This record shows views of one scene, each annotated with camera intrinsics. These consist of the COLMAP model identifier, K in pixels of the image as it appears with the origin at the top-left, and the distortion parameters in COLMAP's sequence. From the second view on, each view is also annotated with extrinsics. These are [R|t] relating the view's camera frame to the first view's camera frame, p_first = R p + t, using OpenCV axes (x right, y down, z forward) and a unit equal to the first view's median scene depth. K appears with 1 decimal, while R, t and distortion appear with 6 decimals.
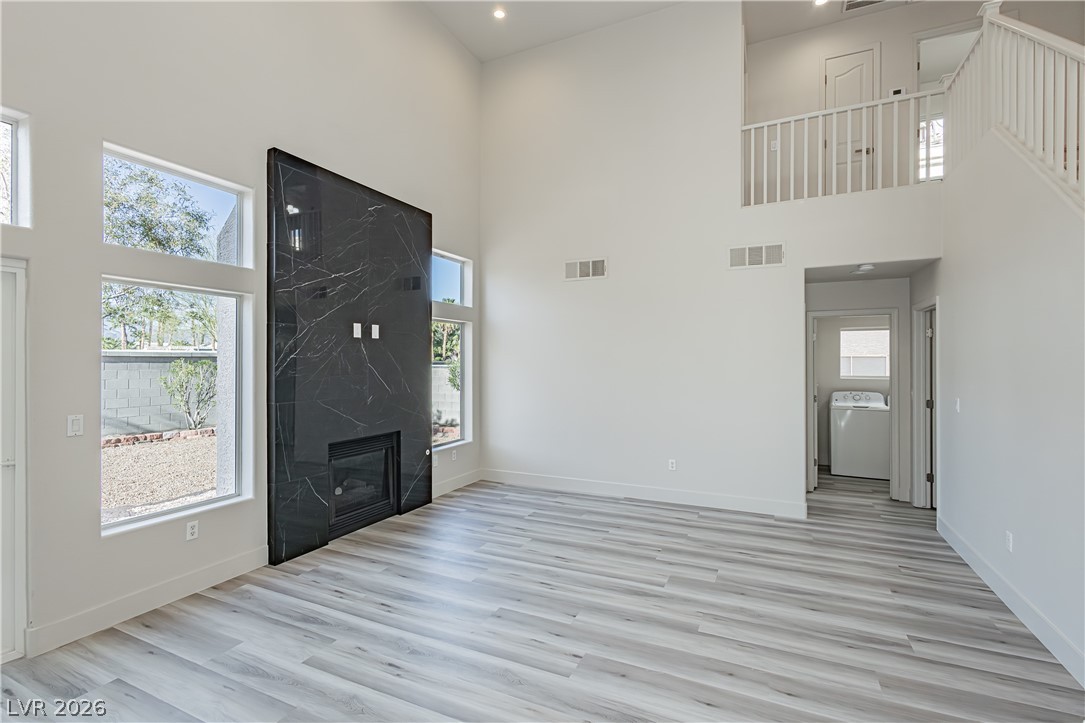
lens RADIAL K [[489.5, 0, 562.0], [0, 489.5, 354.9], [0, 0, 1]] dist [0.004682, 0.000069]
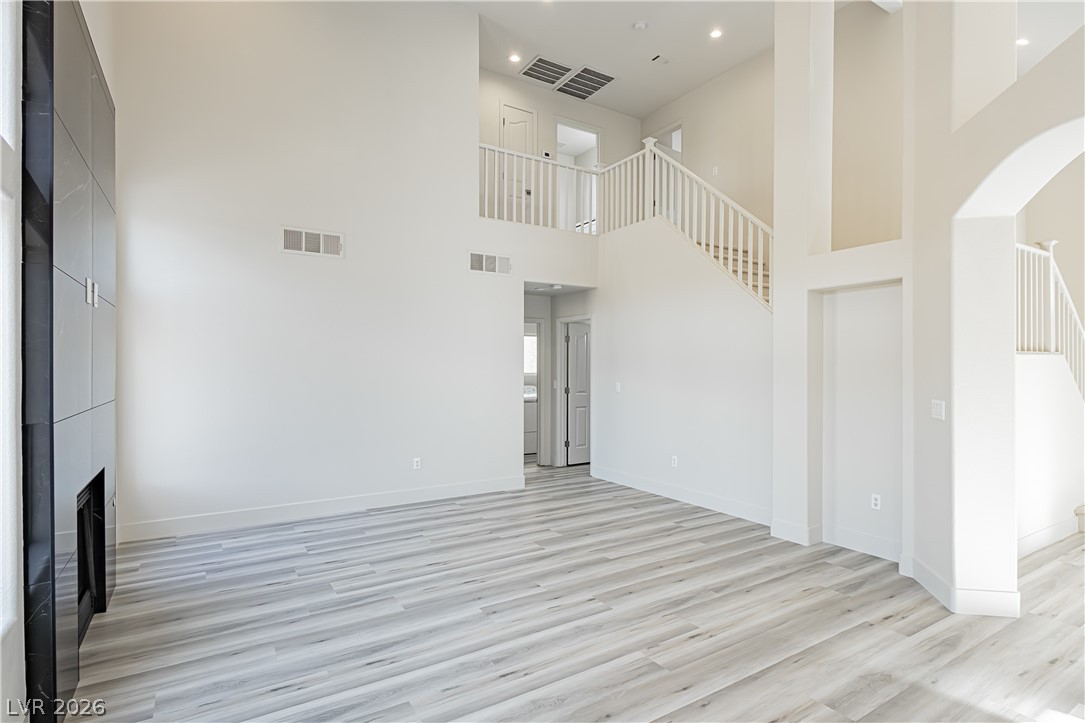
lens RADIAL K [[553.8, 0, 565.1], [0, 553.8, 361.0], [0, 0, 1]] dist [0.003295, 0.000703]
pose [[0.533565, 0.008482, 0.845716, -0.678238], [-0.011810, 0.999927, -0.002577, 0.024892], [-0.845676, -0.008613, 0.533627, 0.204732]]
